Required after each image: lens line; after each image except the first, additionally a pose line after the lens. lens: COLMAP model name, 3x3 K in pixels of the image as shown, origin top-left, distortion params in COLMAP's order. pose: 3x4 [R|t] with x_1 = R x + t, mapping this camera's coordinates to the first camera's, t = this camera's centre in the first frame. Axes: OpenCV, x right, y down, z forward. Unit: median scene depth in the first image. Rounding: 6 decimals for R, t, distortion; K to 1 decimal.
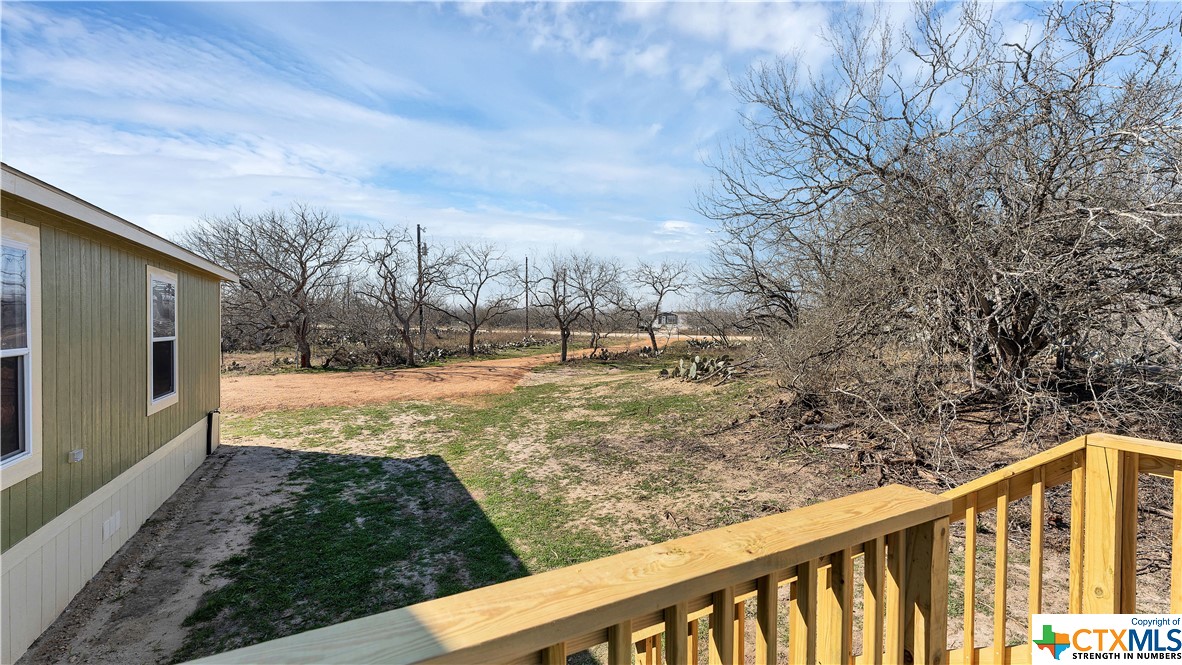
lens RADIAL K [[480.6, 0, 587.4], [0, 480.6, 318.8], [0, 0, 1]] dist [-0.011368, -0.000004]
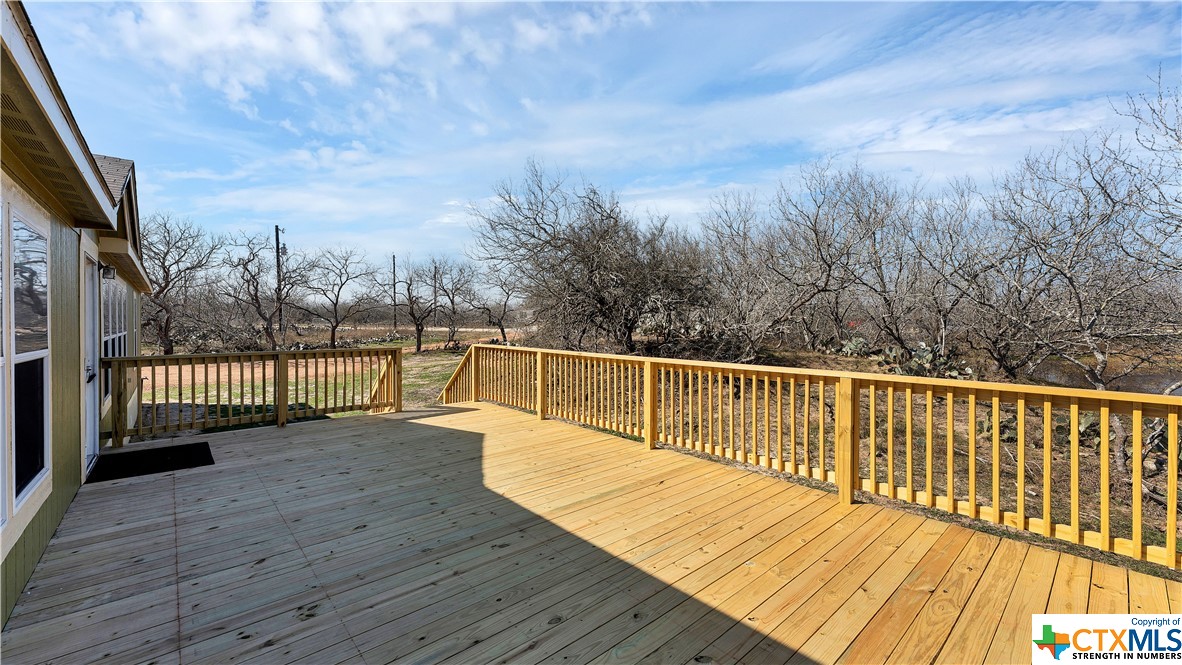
lens RADIAL K [[480.6, 0, 587.4], [0, 480.6, 318.8], [0, 0, 1]] dist [-0.011368, -0.000004]
pose [[0.969752, -0.004134, 0.244058, 0.059715], [0.001716, 0.999947, 0.010118, -0.004739], [-0.244087, -0.009393, 0.969708, -0.217571]]
